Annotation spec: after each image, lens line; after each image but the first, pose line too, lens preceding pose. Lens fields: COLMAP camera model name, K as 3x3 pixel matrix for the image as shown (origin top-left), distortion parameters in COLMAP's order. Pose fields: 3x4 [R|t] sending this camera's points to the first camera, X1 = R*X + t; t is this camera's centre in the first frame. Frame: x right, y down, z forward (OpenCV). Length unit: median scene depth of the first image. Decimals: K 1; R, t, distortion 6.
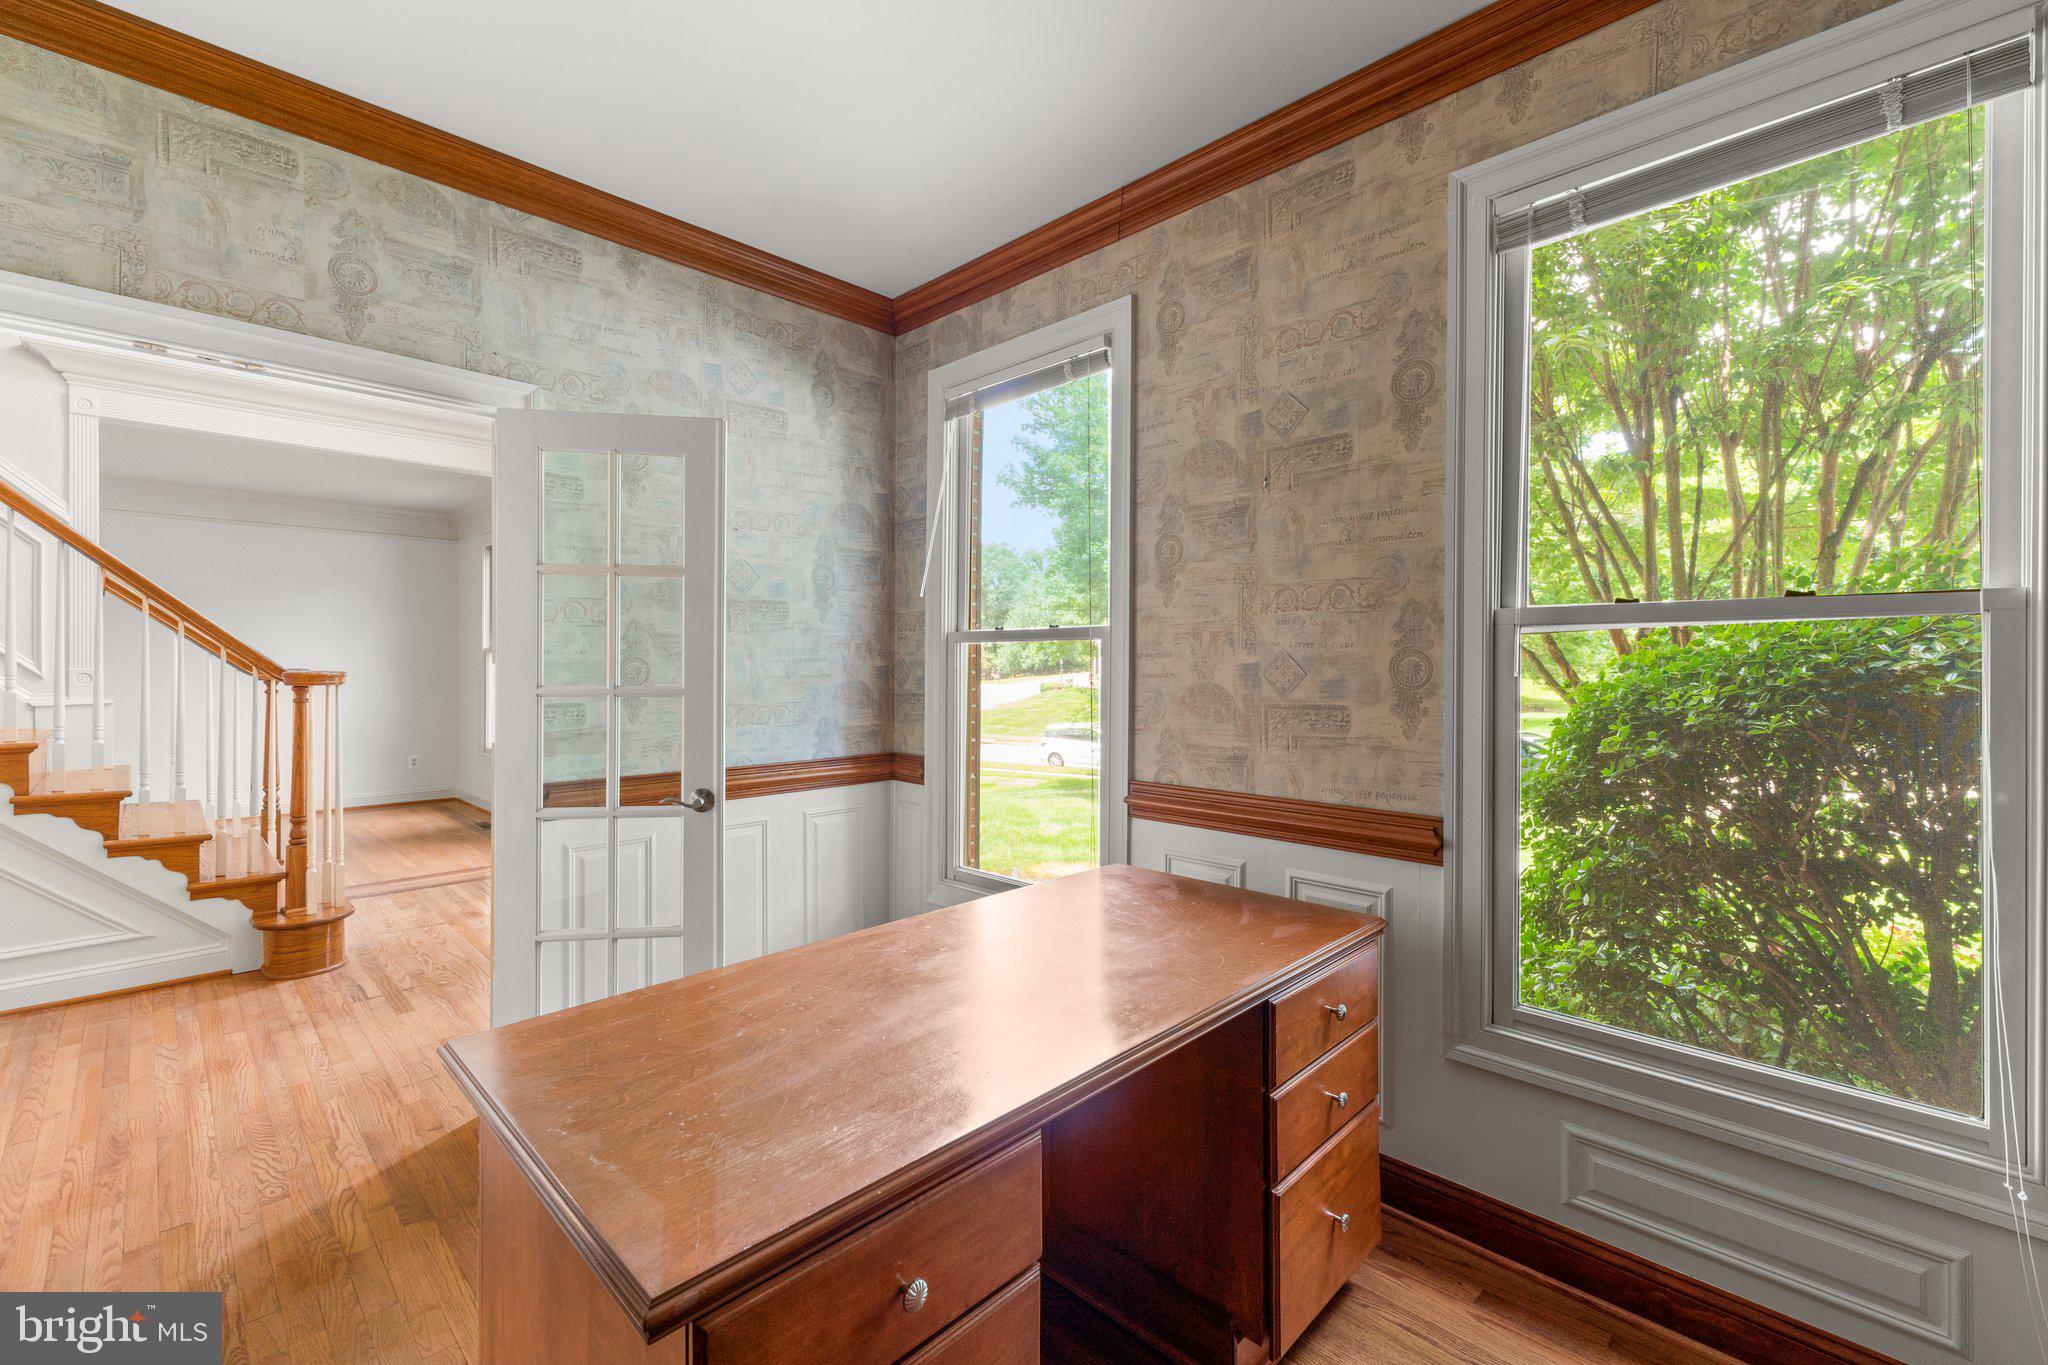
lens RADIAL K [[862.9, 0, 1029.2], [0, 862.9, 663.9], [0, 0, 1]] dist [0.005863, -0.000911]
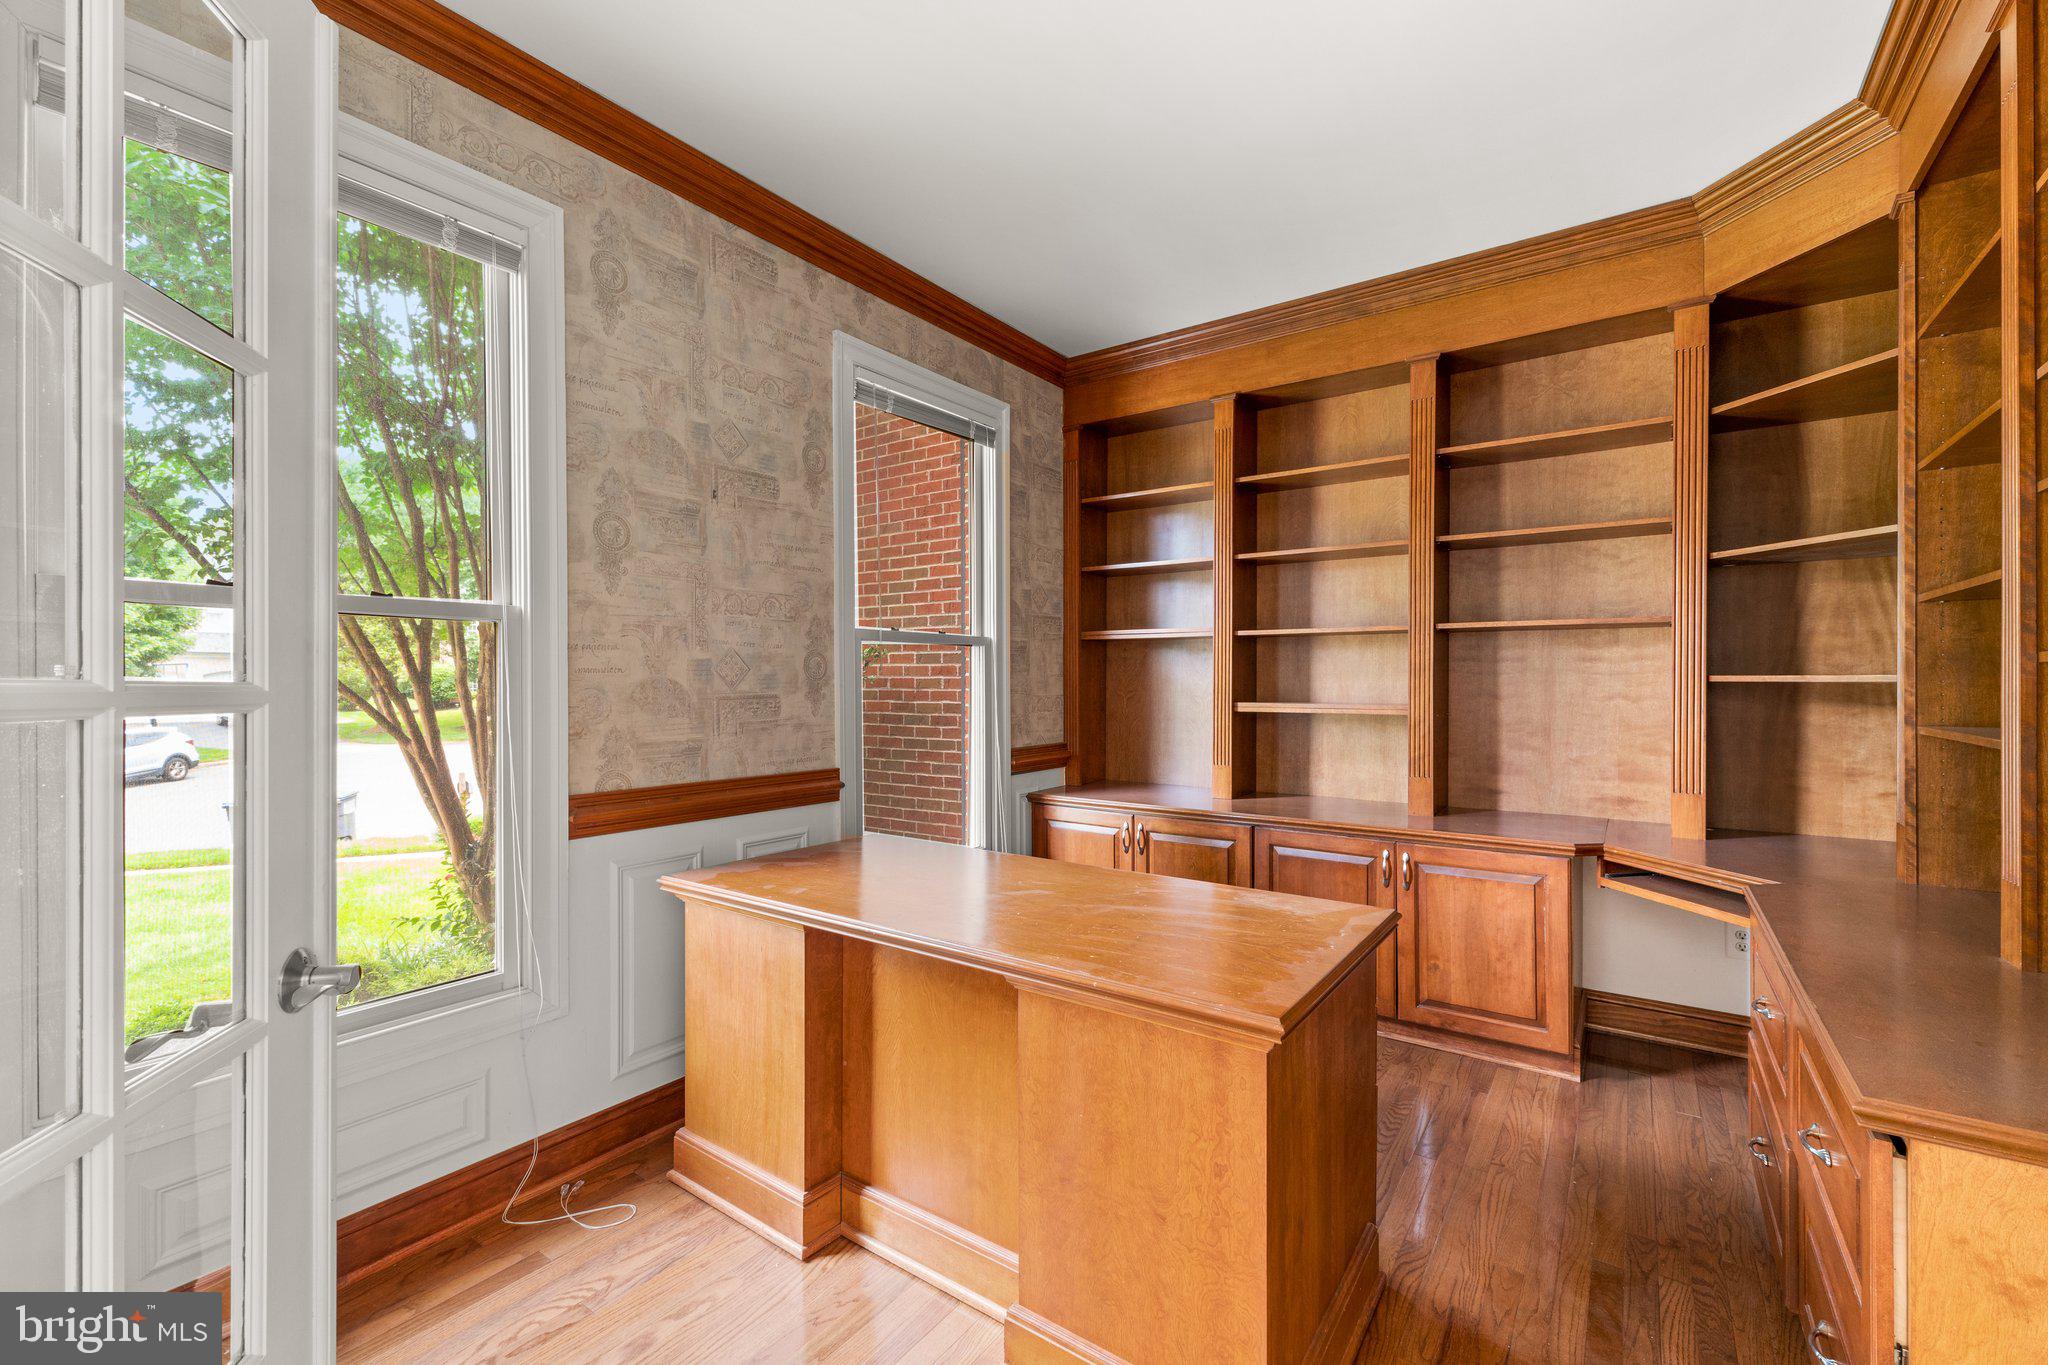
lens RADIAL K [[862.9, 0, 1020.3], [0, 862.9, 687.6], [0, 0, 1]] dist [0.005863, -0.000911]
pose [[-0.151370, -0.003863, 0.988470, -0.879460], [0.001695, 0.999990, 0.004167, 0.031633], [-0.988476, 0.002306, -0.151362, 0.793648]]
